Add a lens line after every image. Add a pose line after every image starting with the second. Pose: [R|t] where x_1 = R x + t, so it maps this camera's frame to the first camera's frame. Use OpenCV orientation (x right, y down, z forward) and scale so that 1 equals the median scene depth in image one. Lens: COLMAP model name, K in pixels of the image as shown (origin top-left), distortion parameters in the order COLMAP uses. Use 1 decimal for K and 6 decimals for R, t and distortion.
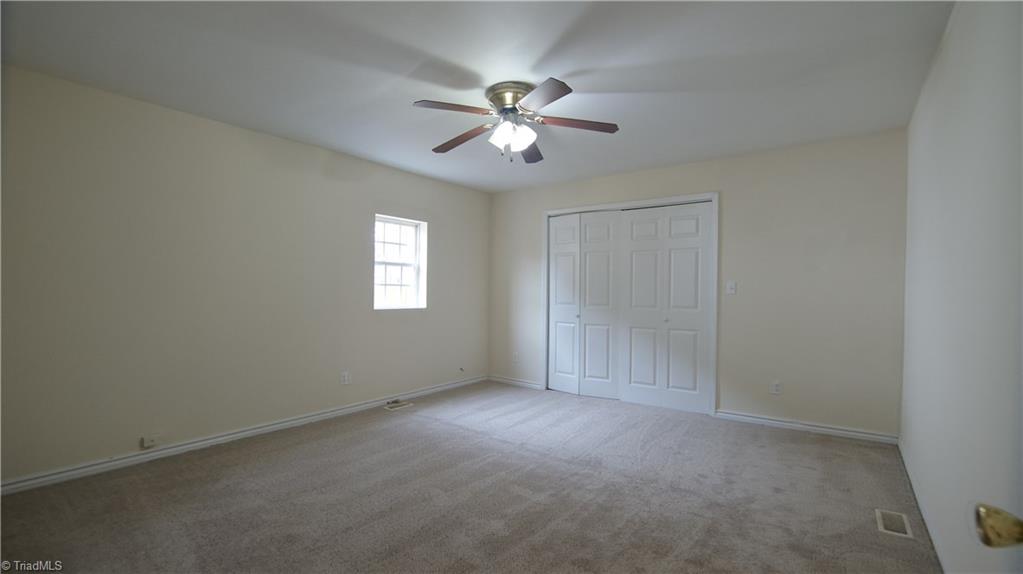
lens RADIAL K [[456.2, 0, 514.7], [0, 456.2, 287.8], [0, 0, 1]] dist [-0.032374, 0.002949]
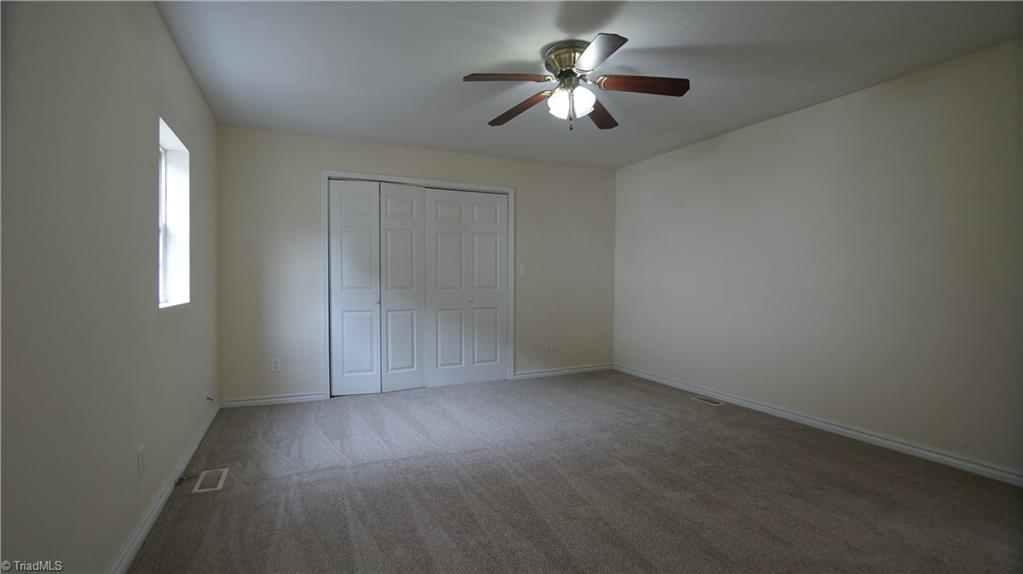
lens RADIAL K [[456.2, 0, 514.5], [0, 456.2, 286.6], [0, 0, 1]] dist [-0.032374, 0.002949]
pose [[0.466182, -0.028080, 0.884243, -0.513529], [-0.003885, 0.999422, 0.033786, 0.002704], [-0.884680, -0.019186, 0.465803, 0.386279]]
